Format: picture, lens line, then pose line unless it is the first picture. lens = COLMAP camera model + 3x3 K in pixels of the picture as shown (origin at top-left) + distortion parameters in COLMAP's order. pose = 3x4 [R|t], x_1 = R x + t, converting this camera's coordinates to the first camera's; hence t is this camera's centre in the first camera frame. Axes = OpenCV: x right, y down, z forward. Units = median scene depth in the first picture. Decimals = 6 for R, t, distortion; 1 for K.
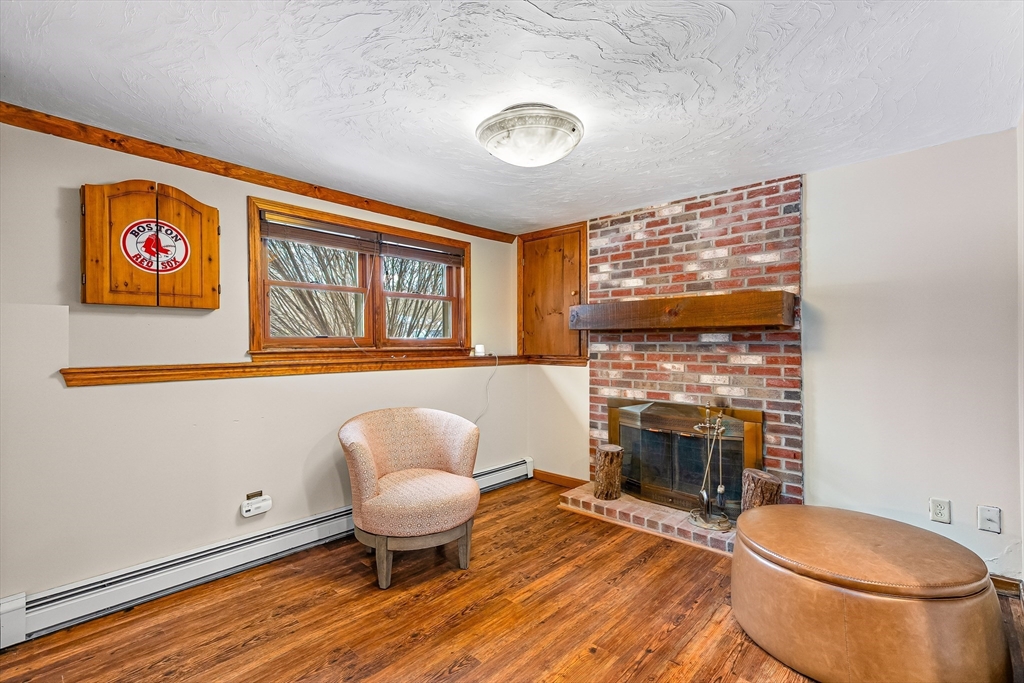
lens RADIAL K [[459.7, 0, 507.2], [0, 459.7, 342.1], [0, 0, 1]] dist [0.019787, 0.000060]
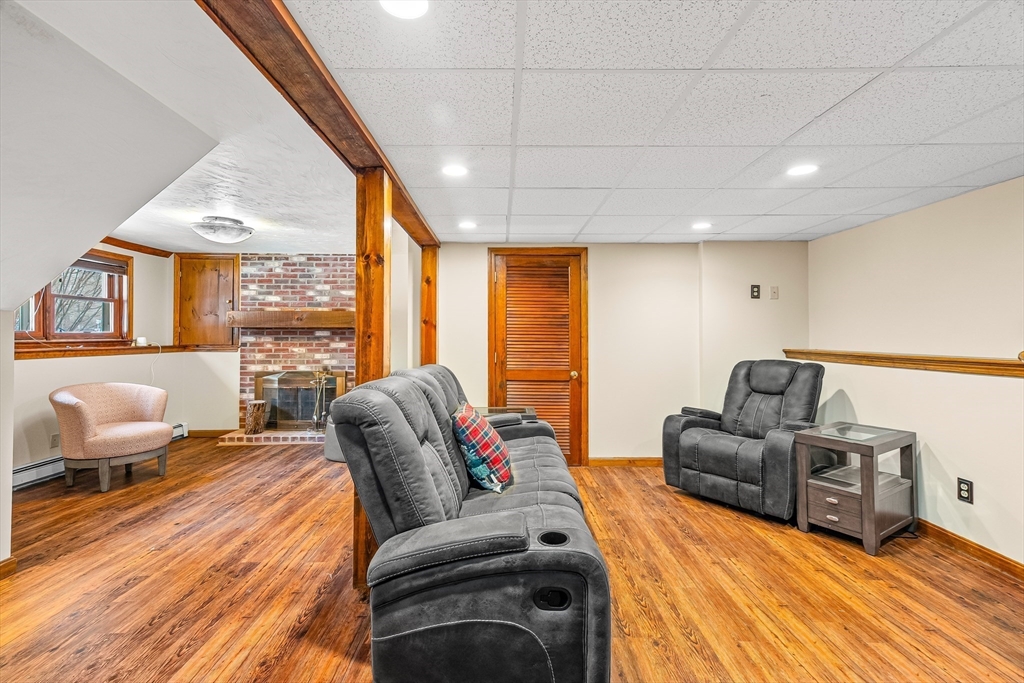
lens RADIAL K [[462.8, 0, 510.1], [0, 462.8, 326.4], [0, 0, 1]] dist [0.020798, 0.000102]
pose [[0.714902, 0.015740, 0.699048, -0.270277], [-0.004357, 0.999827, -0.018056, -0.006282], [-0.699211, 0.009863, 0.714847, -0.736623]]
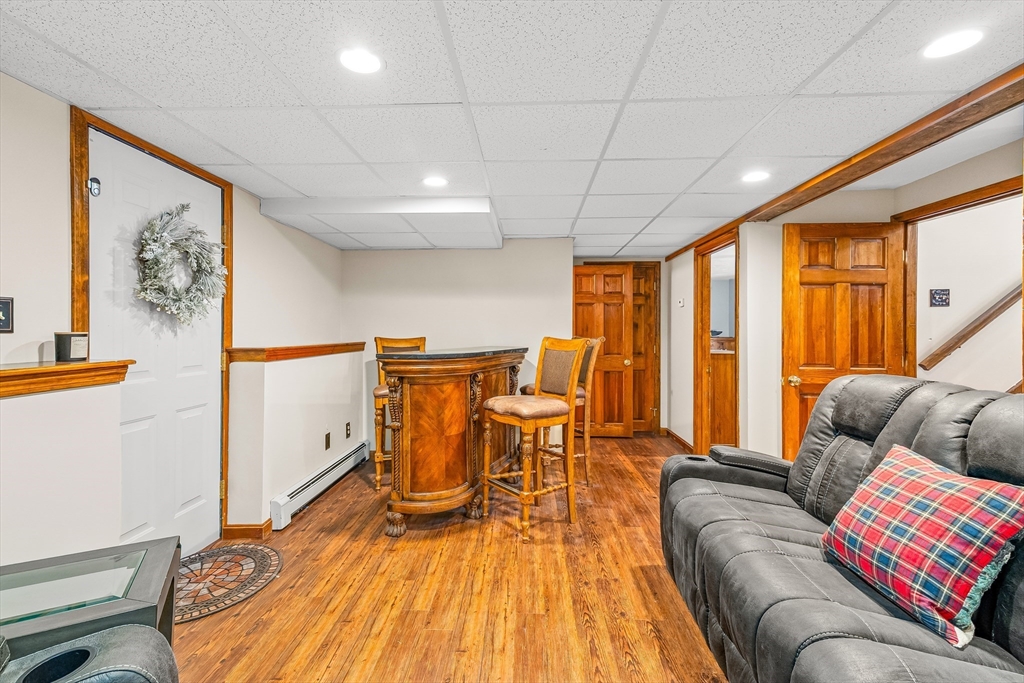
lens RADIAL K [[466.6, 0, 510.5], [0, 466.6, 332.0], [0, 0, 1]] dist [0.023027, 0.000079]
pose [[-0.753839, 0.002316, -0.657056, 0.687465], [0.001514, 0.999997, 0.001787, -0.006110], [0.657058, 0.000353, -0.753840, -0.136806]]
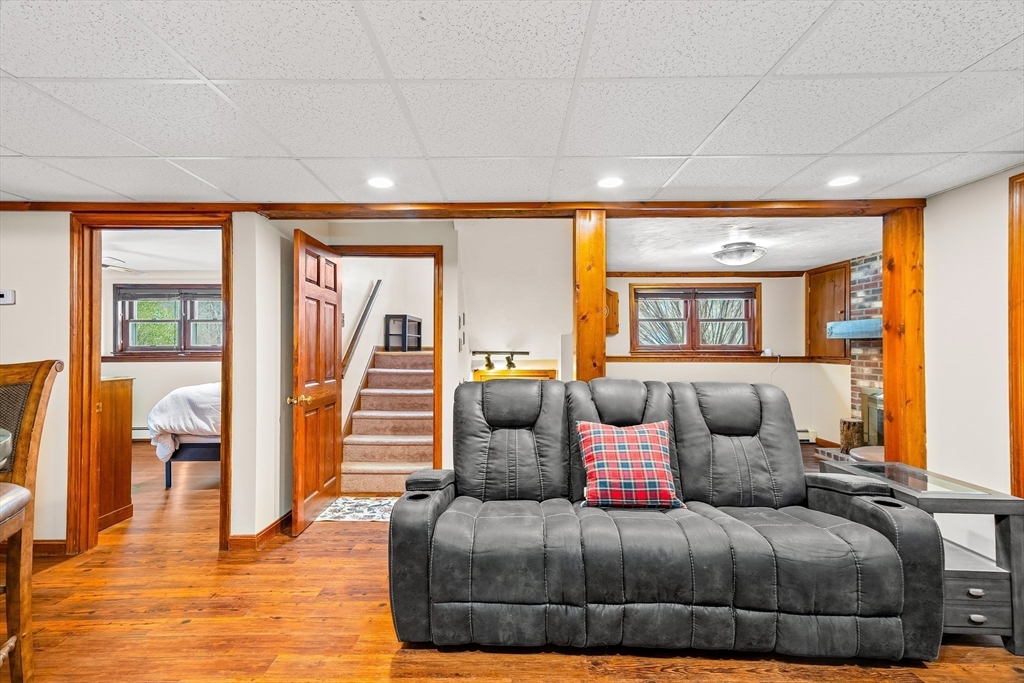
lens RADIAL K [[459.7, 0, 507.2], [0, 459.7, 342.1], [0, 0, 1]] dist [0.019787, 0.000060]
pose [[0.681842, -0.006772, -0.731468, 0.533961], [0.001686, 0.999969, -0.007686, -0.006996], [0.731497, 0.004007, 0.681832, -0.767226]]
